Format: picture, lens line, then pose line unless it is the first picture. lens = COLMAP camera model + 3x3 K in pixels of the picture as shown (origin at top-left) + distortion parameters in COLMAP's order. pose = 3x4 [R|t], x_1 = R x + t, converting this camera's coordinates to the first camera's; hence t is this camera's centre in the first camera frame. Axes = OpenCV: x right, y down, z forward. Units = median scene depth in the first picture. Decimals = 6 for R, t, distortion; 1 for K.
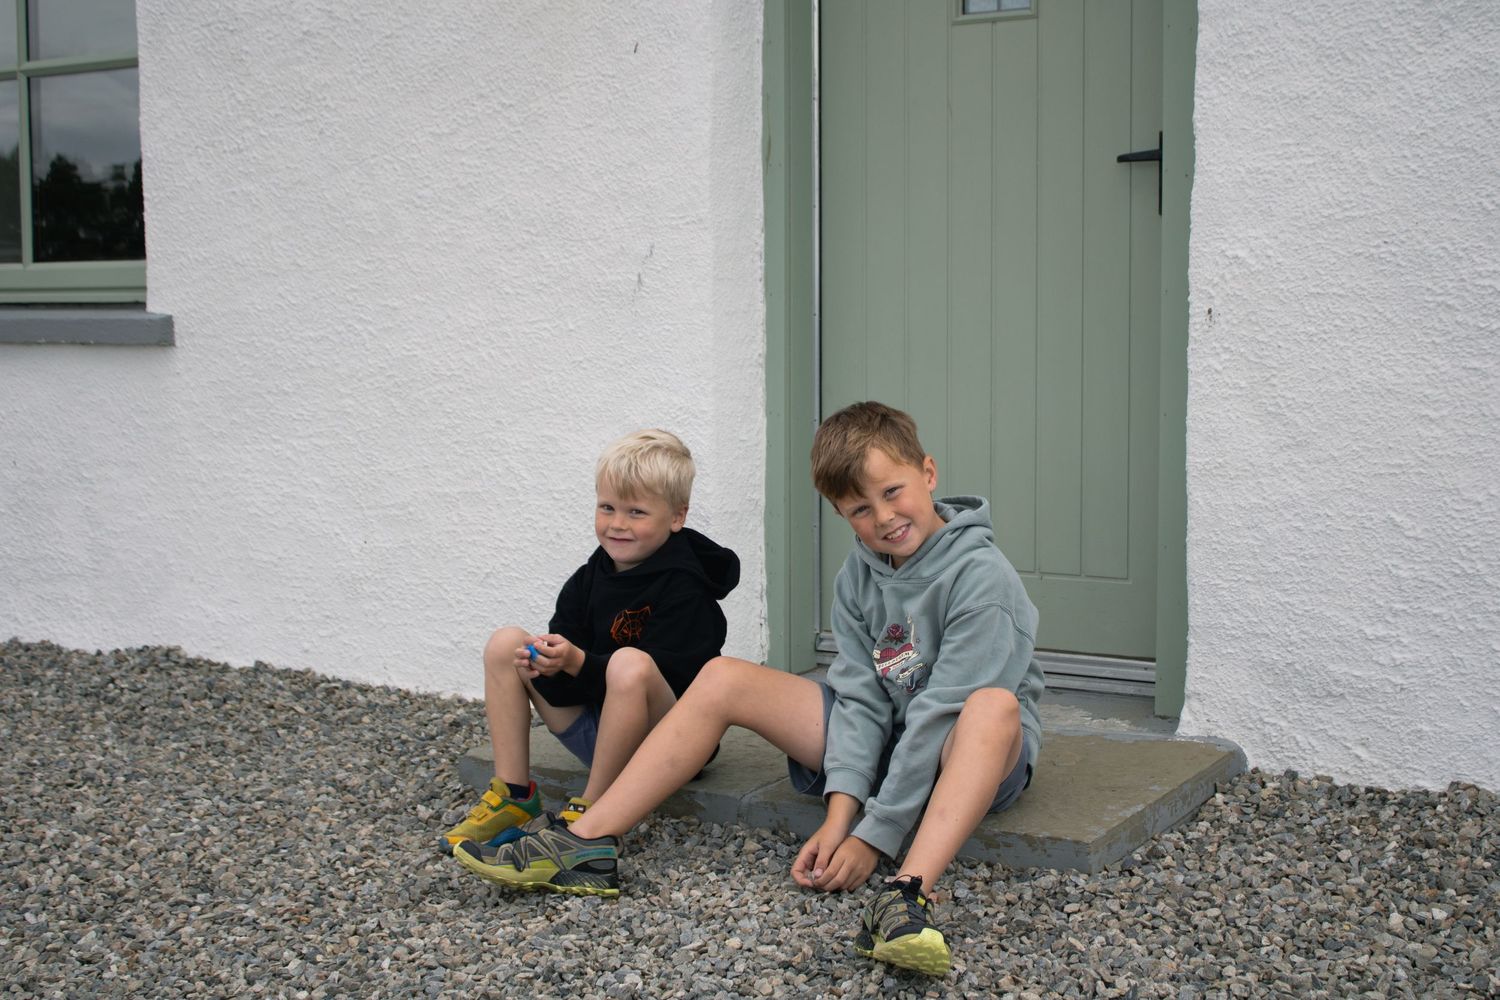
lens RADIAL K [[2056.5, 0, 750.4], [0, 2056.5, 493.7], [0, 0, 1]] dist [0.019934, 0.000000]
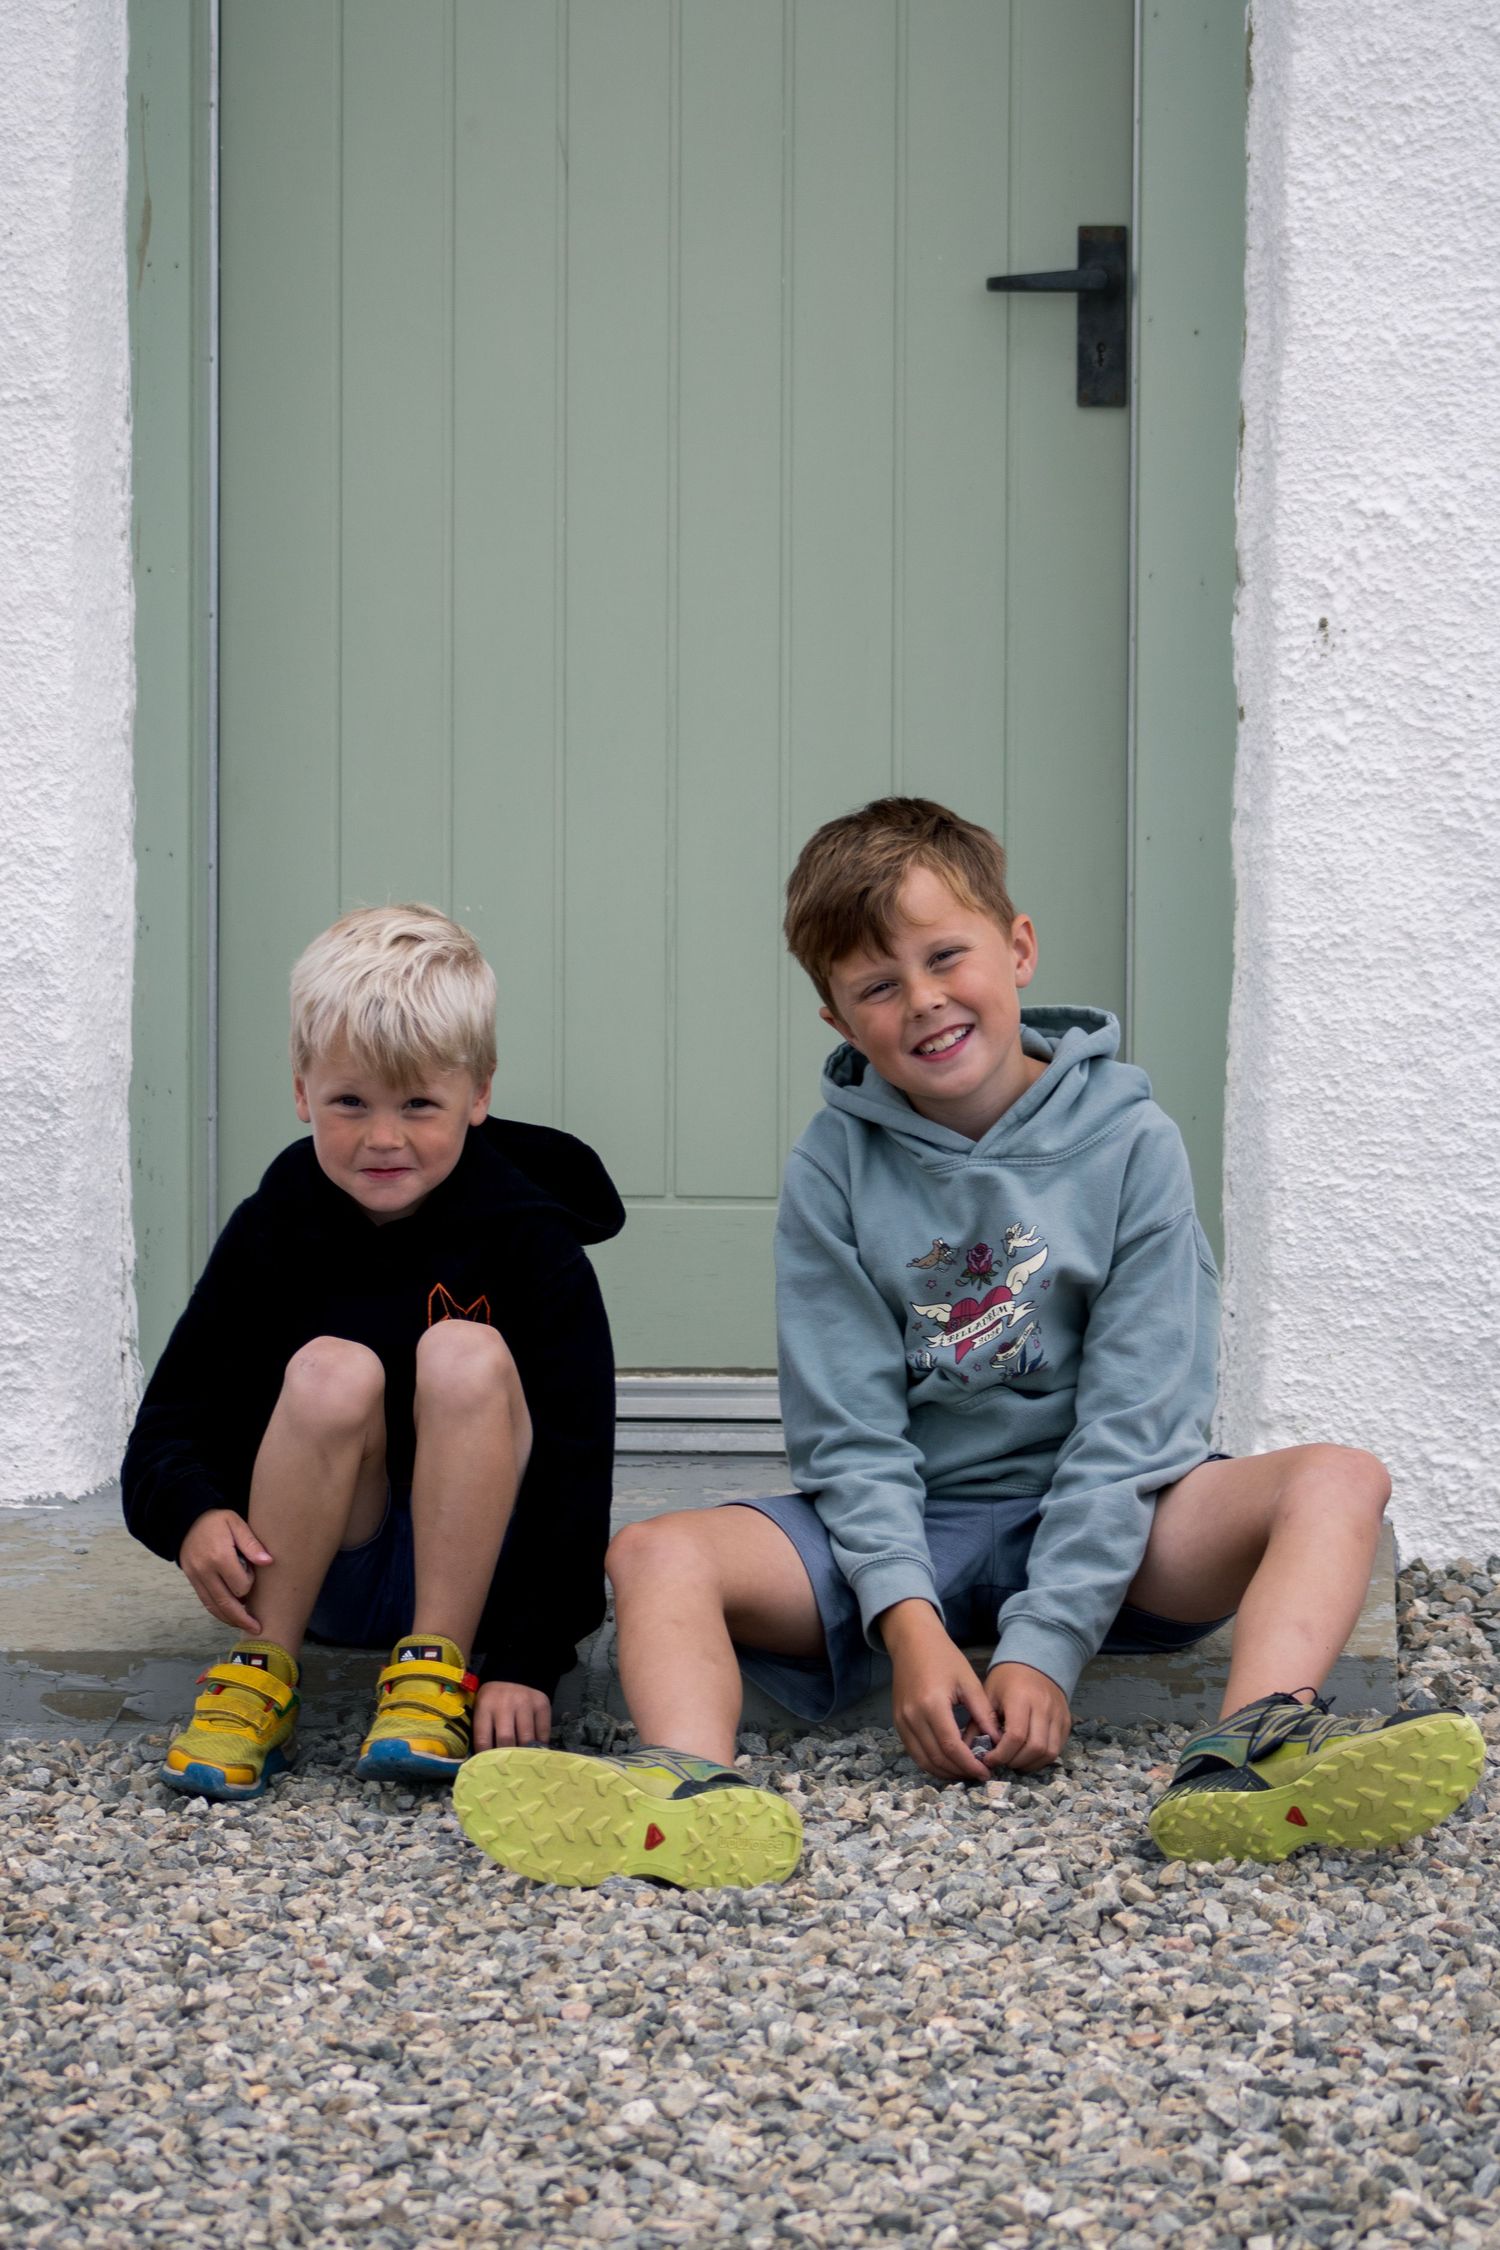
lens RADIAL K [[7732.1, 0, 749.7], [0, 7732.1, 1127.4], [0, 0, 1]] dist [0.201059, 0.000000]
pose [[0.908547, -0.026099, 0.416967, -0.670968], [0.030047, 0.999544, -0.002906, 0.032006], [-0.416701, 0.015169, 0.908917, -0.612451]]
